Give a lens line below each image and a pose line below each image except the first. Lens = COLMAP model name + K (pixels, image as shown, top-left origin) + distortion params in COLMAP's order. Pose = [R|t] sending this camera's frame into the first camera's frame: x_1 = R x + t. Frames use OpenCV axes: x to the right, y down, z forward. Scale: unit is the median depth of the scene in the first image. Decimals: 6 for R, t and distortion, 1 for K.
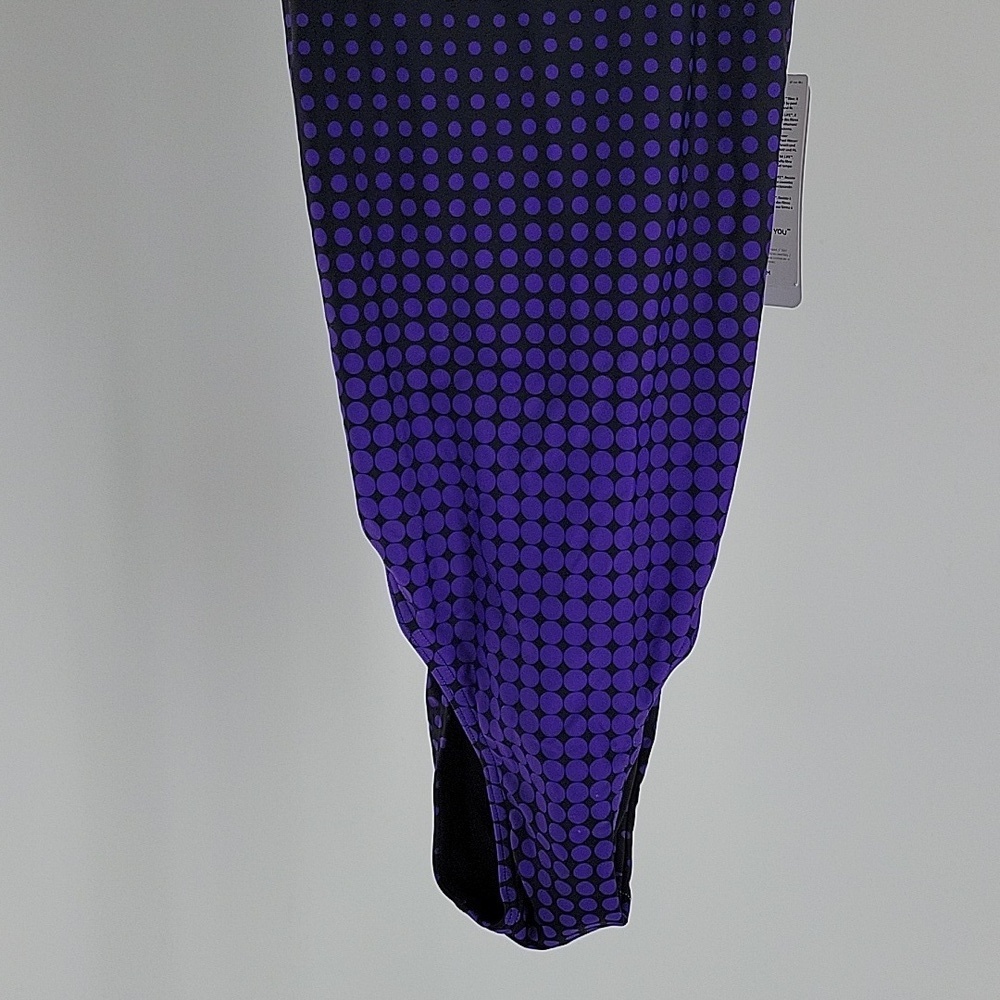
lens RADIAL K [[1506.8, 0, 549.6], [0, 1506.8, 502.3], [0, 0, 1]] dist [0.056044, -0.129208]
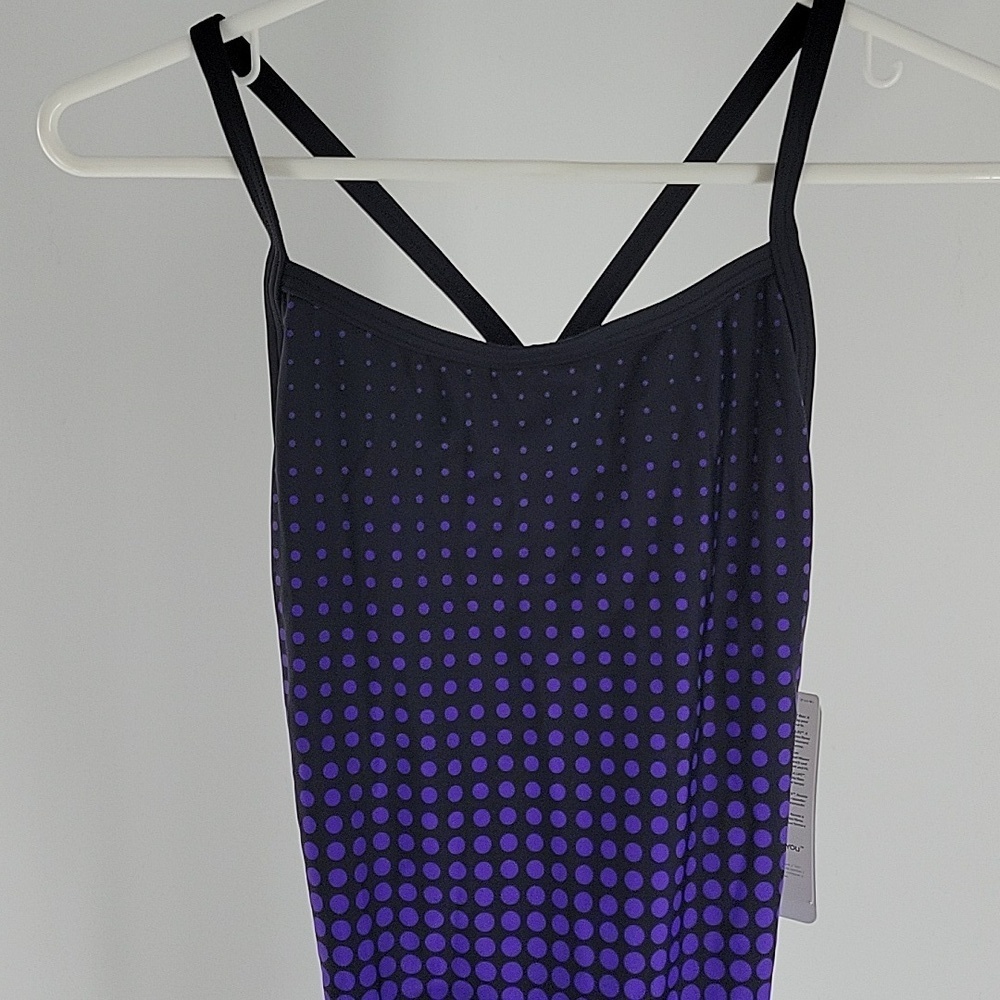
lens RADIAL K [[1506.8, 0, 549.6], [0, 1506.8, 502.3], [0, 0, 1]] dist [0.056044, -0.129208]
pose [[0.999961, 0.000399, -0.008800, 0.006317], [-0.001232, 0.995494, -0.094819, -0.318756], [0.008722, 0.094827, 0.995456, 0.022249]]
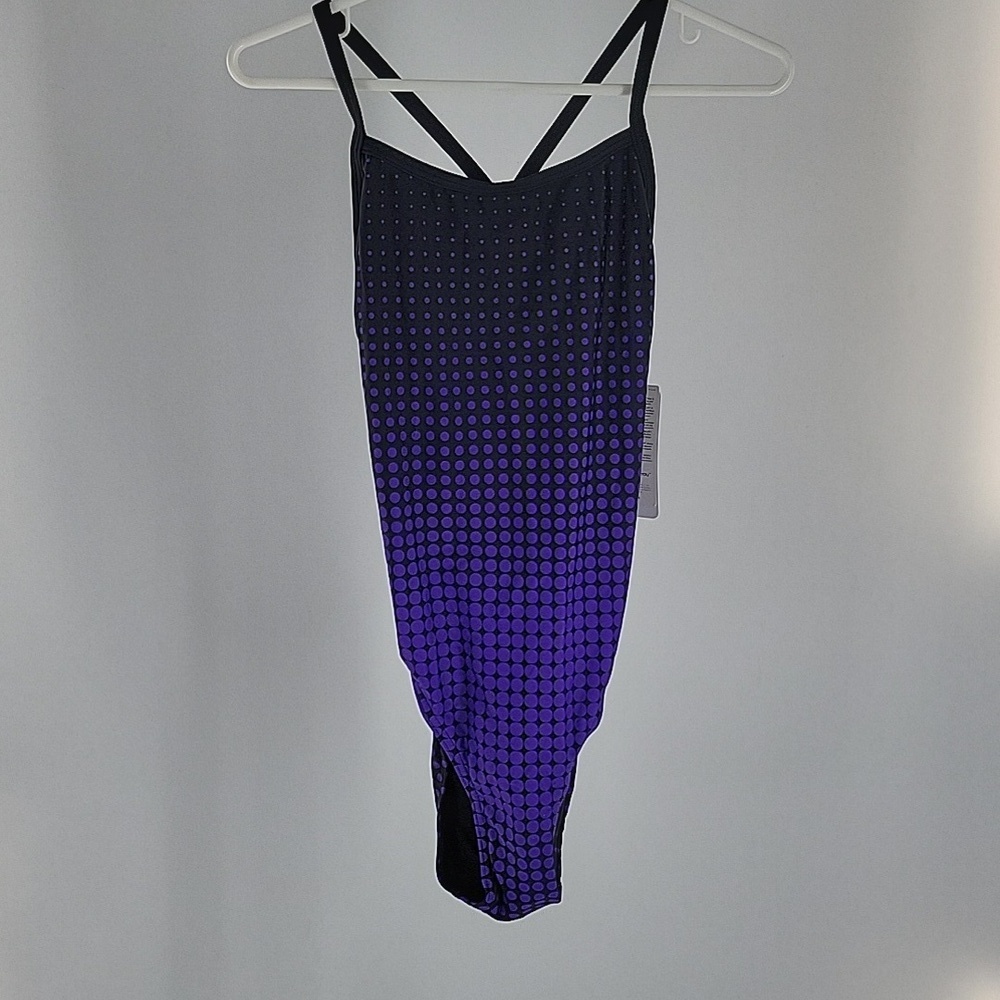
lens RADIAL K [[1663.8, 0, 500.0], [0, 1663.8, 500.0], [0, 0, 1]] dist [0.038458, 0.095379]
pose [[0.997386, -0.010041, 0.071550, -0.150530], [0.016853, 0.995311, -0.095252, 0.025785], [-0.070259, 0.096209, 0.992878, -0.875716]]
